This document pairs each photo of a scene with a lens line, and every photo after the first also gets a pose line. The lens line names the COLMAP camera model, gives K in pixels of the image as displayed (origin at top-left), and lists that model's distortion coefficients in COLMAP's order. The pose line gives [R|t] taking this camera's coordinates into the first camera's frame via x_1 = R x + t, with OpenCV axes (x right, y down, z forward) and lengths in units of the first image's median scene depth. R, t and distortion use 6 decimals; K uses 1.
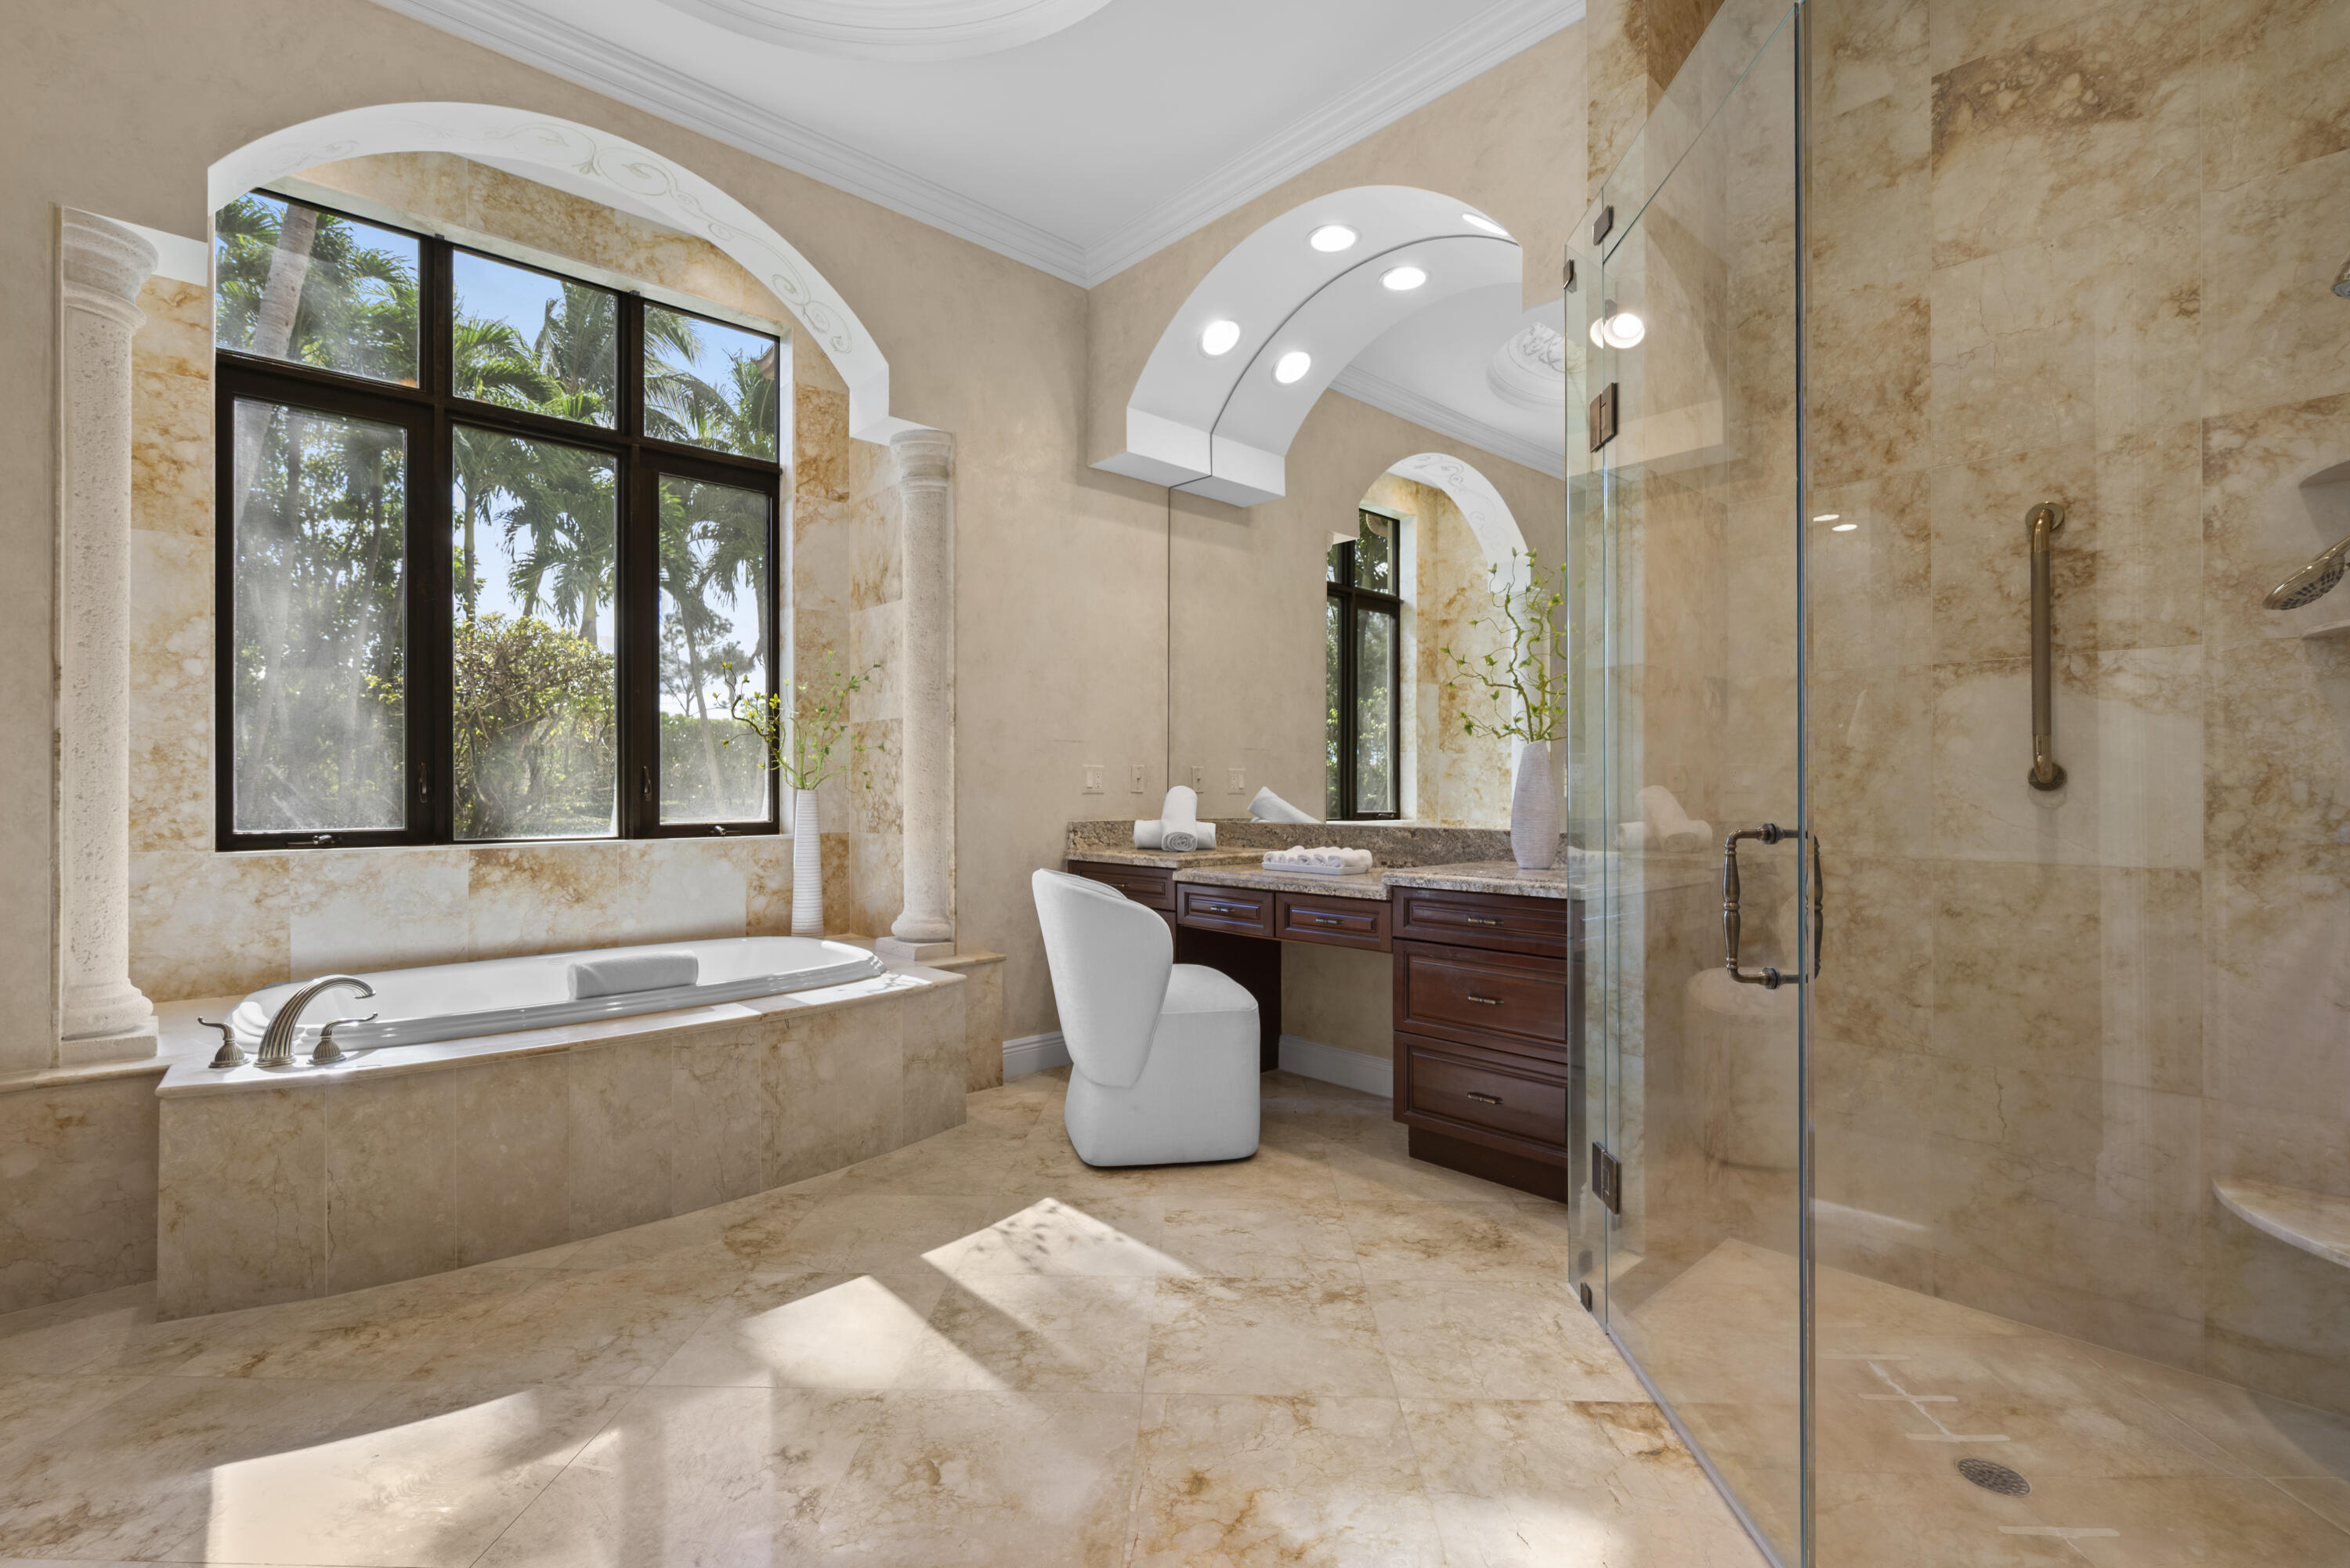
lens RADIAL K [[1068.8, 0, 1180.3], [0, 1068.8, 783.7], [0, 0, 1]] dist [-0.001492, -0.000237]
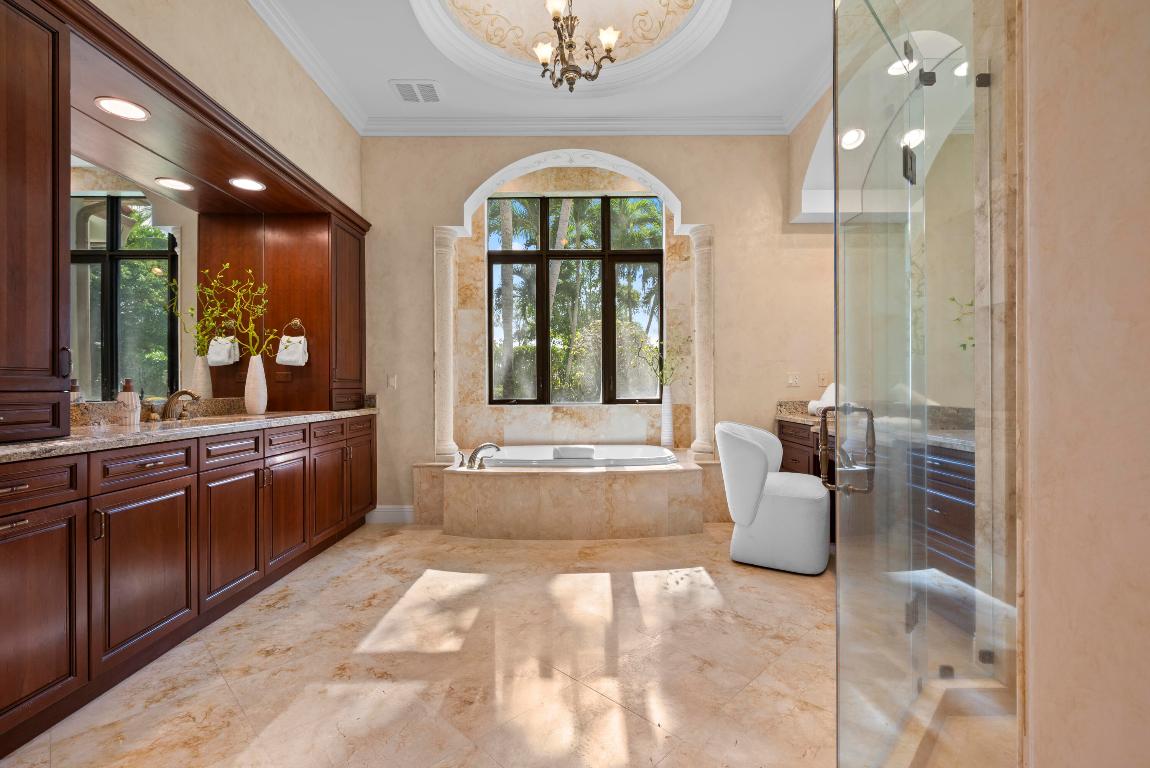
lens RADIAL K [[519.2, 0, 575.0], [0, 519.2, 384.0], [0, 0, 1]] dist [-0.000499, 0.000051]
pose [[0.729539, -0.004822, -0.683922, 0.400112], [0.007256, 0.999973, 0.000689, 0.000422], [0.683900, -0.005466, 0.729555, 0.022322]]
